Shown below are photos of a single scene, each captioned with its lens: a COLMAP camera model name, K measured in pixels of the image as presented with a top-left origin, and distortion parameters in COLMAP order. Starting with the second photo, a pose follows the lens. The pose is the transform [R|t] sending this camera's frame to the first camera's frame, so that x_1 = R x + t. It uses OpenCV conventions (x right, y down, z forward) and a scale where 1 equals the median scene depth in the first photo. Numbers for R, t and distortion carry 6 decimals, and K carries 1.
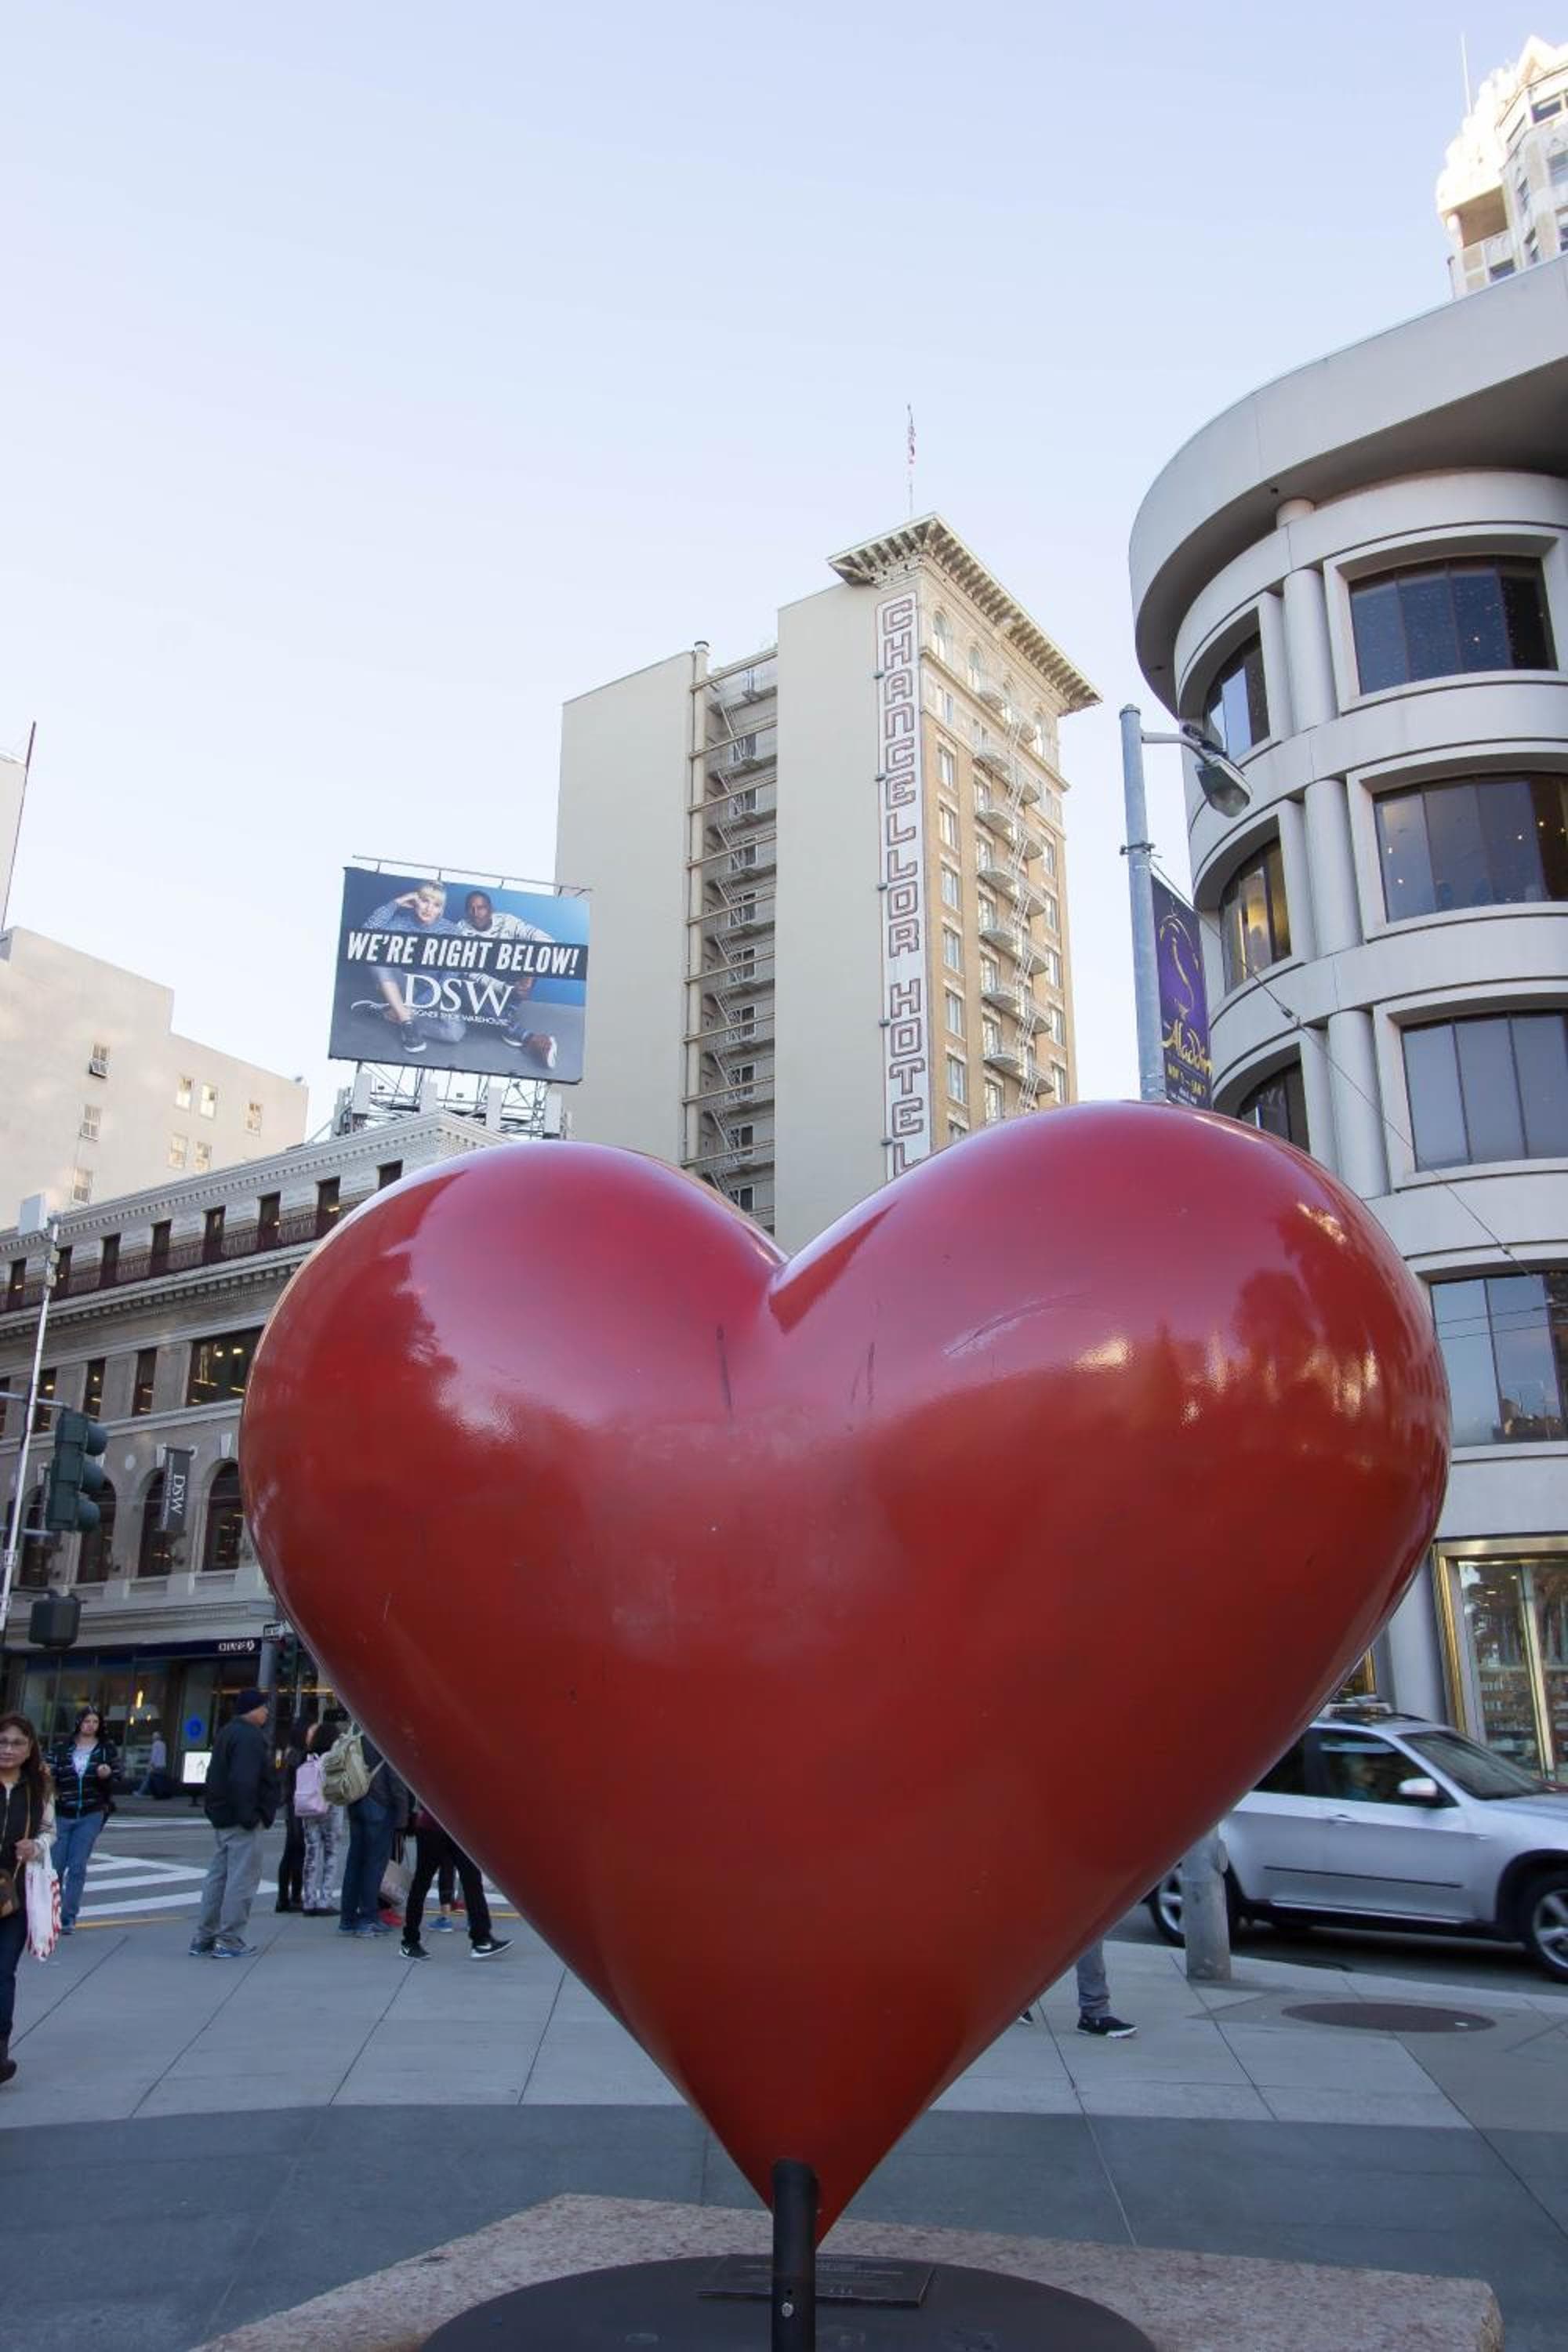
lens RADIAL K [[1746.6, 0, 784.0], [0, 1746.6, 1176.0], [0, 0, 1]] dist [-0.003678, 0.001353]
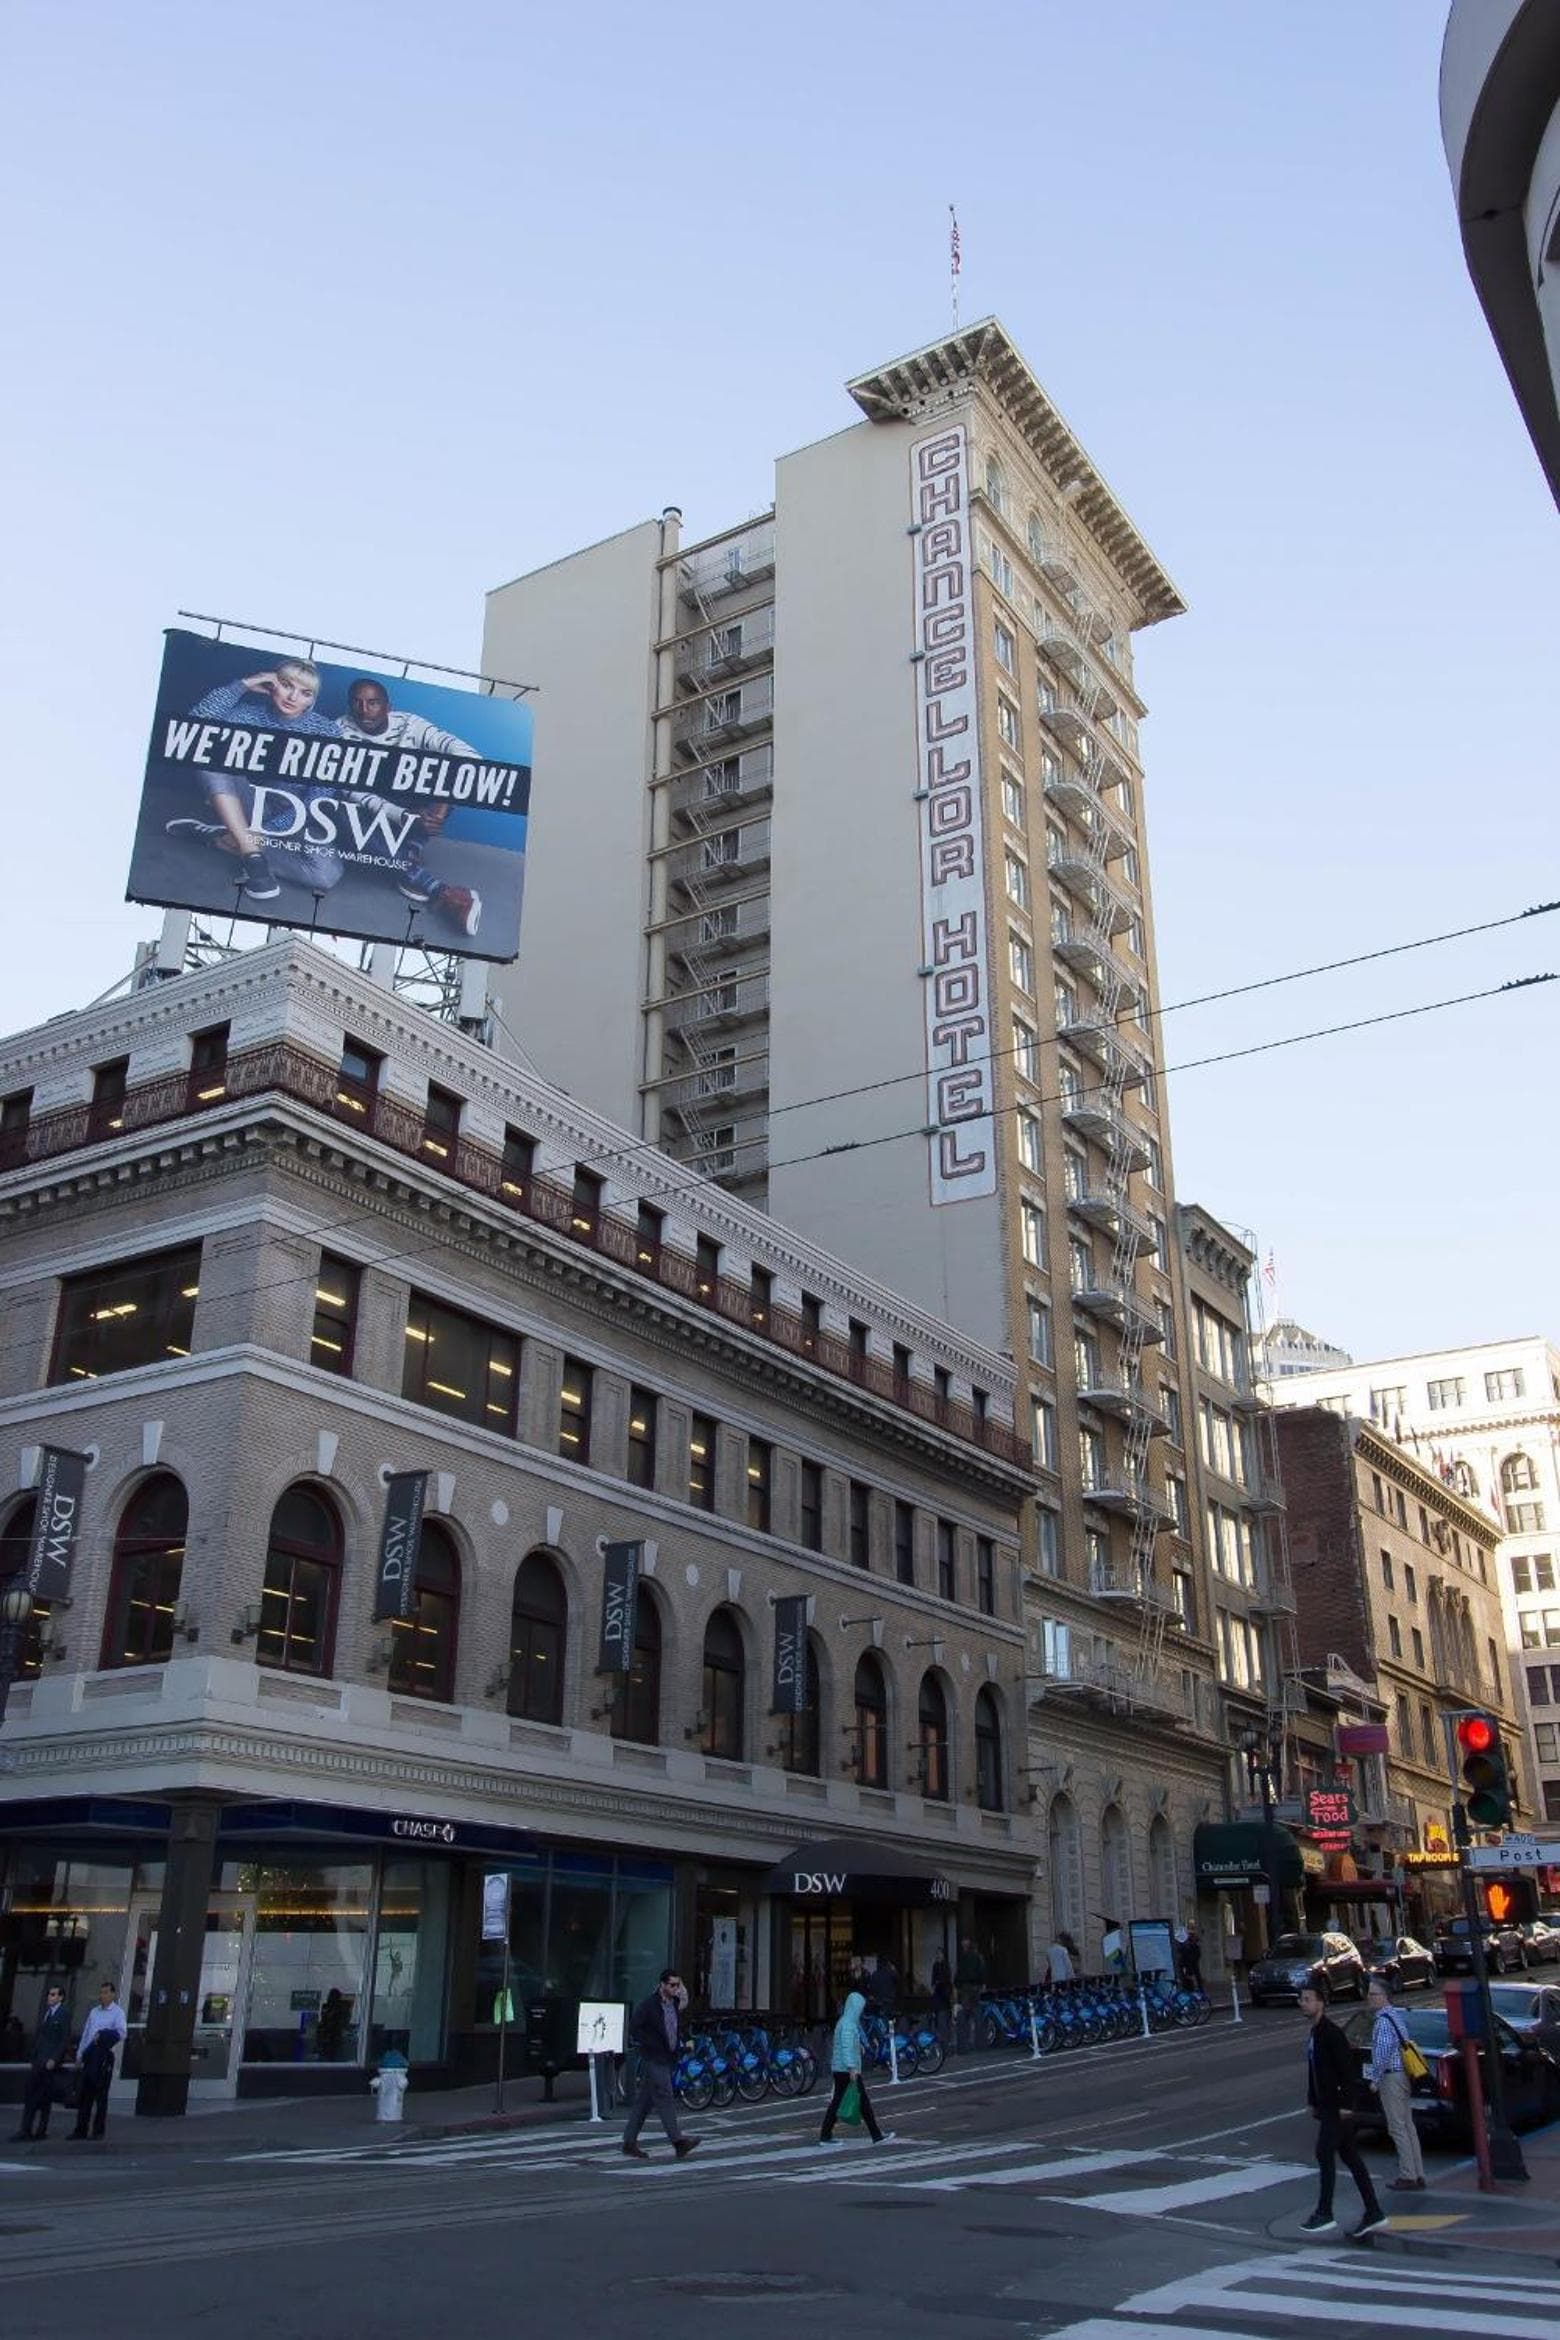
lens RADIAL K [[1968.5, 0, 780.0], [0, 1968.5, 1170.0], [0, 0, 1]] dist [0.002275, 0.001960]
pose [[0.998986, 0.021159, 0.039746, -0.044330], [-0.017820, 0.996427, -0.082561, 0.082853], [-0.041351, 0.081769, 0.995793, 0.260995]]
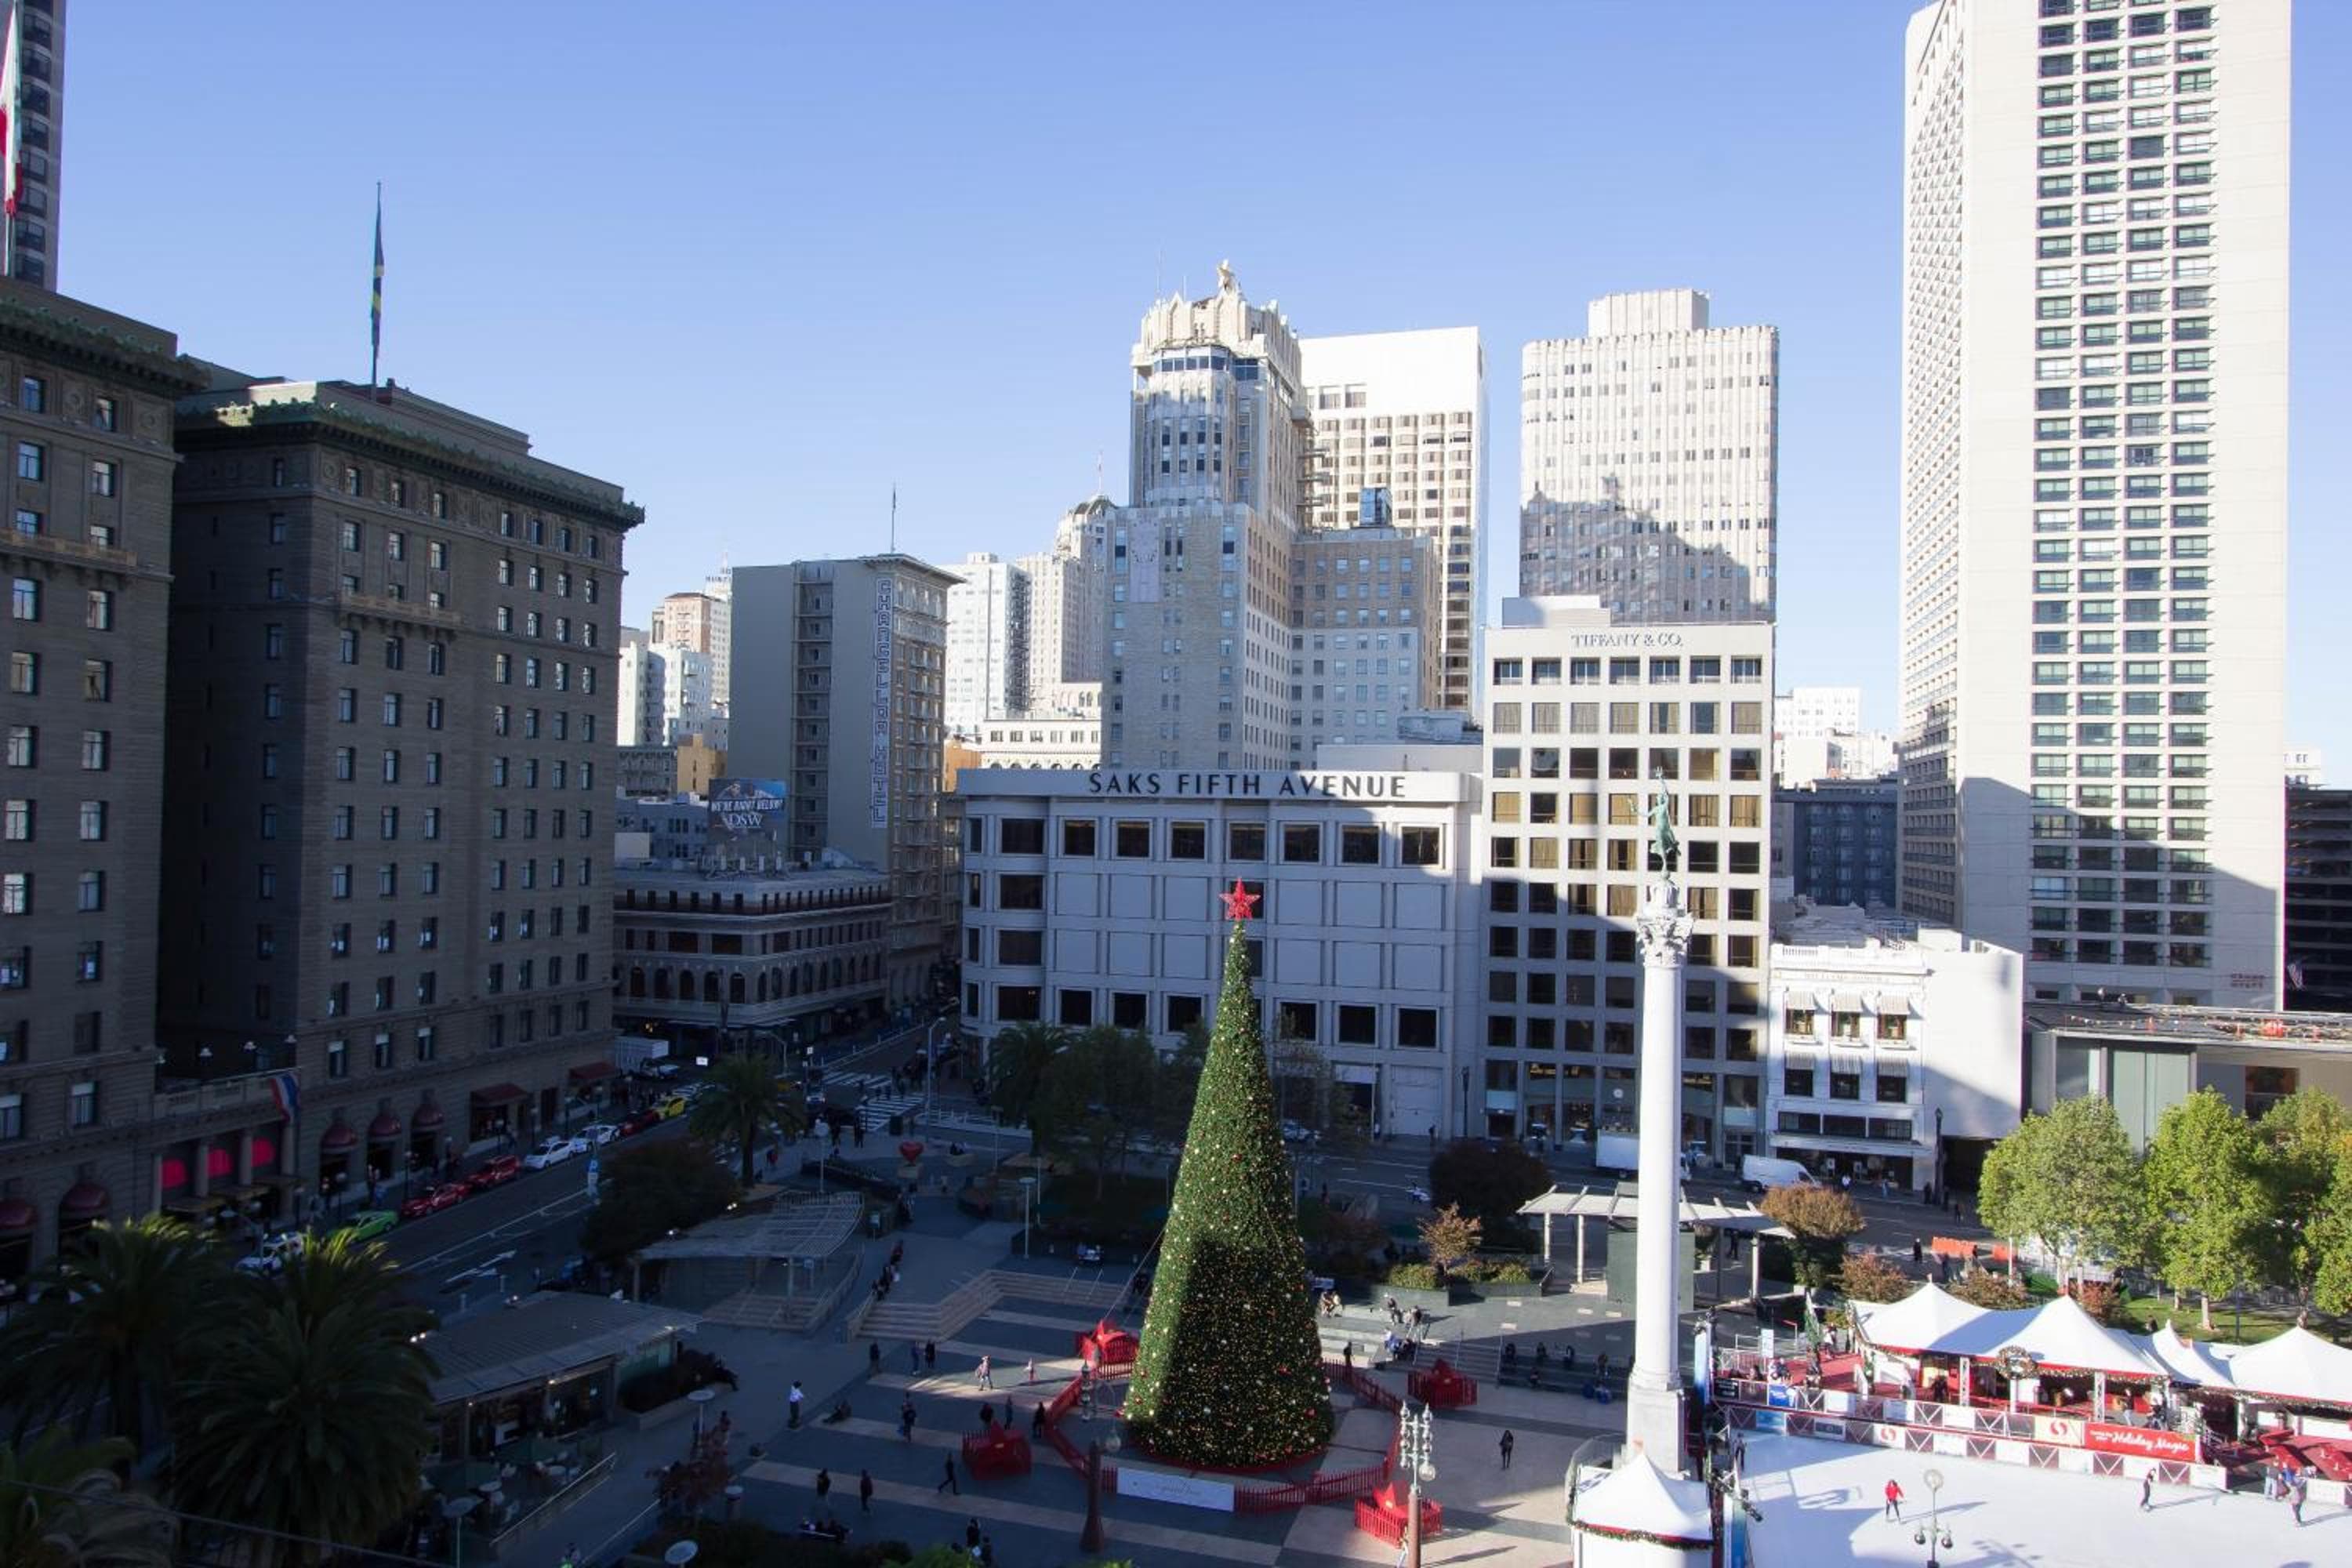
lens RADIAL K [[1384.5, 0, 1176.0], [0, 1384.5, 784.0], [0, 0, 1]] dist [-0.073185, 0.000778]
pose [[0.944654, 0.025336, 0.327087, -0.260601], [-0.119698, 0.954901, 0.271730, -0.919355], [-0.305451, -0.295843, 0.905084, -1.456477]]
